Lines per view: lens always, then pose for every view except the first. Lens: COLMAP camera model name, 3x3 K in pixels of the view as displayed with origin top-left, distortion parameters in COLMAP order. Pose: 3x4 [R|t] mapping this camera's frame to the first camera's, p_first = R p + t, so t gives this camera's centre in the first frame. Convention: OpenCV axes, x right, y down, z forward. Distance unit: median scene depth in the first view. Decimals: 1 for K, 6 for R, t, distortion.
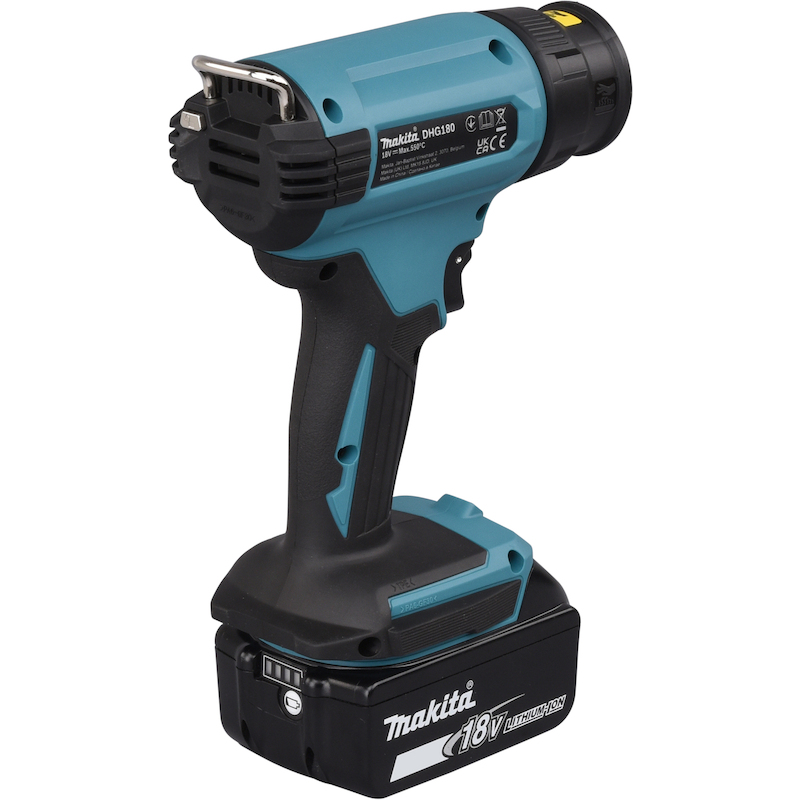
lens RADIAL K [[4339.7, 0, 400.2], [0, 4339.7, 404.2], [0, 0, 1]] dist [0.605183, 0.000000]
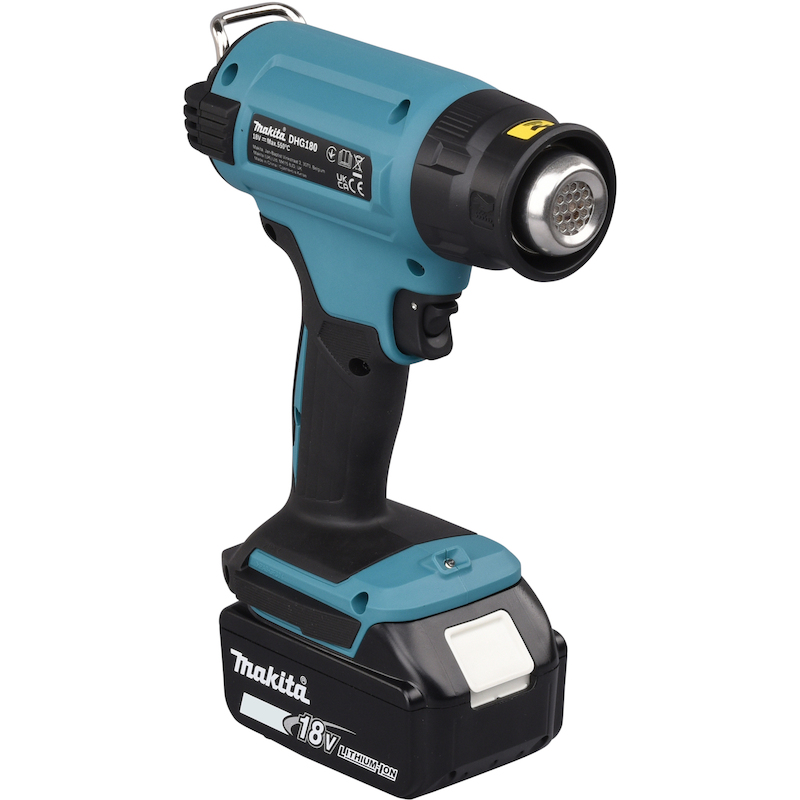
lens RADIAL K [[4339.7, 0, 399.6], [0, 4339.7, 401.2], [0, 0, 1]] dist [0.605183, 0.000000]
pose [[-0.044943, 0.339557, -0.939511, 0.989421], [-0.327159, 0.883597, 0.334999, -0.357764], [0.943900, 0.322425, 0.071377, 0.942256]]
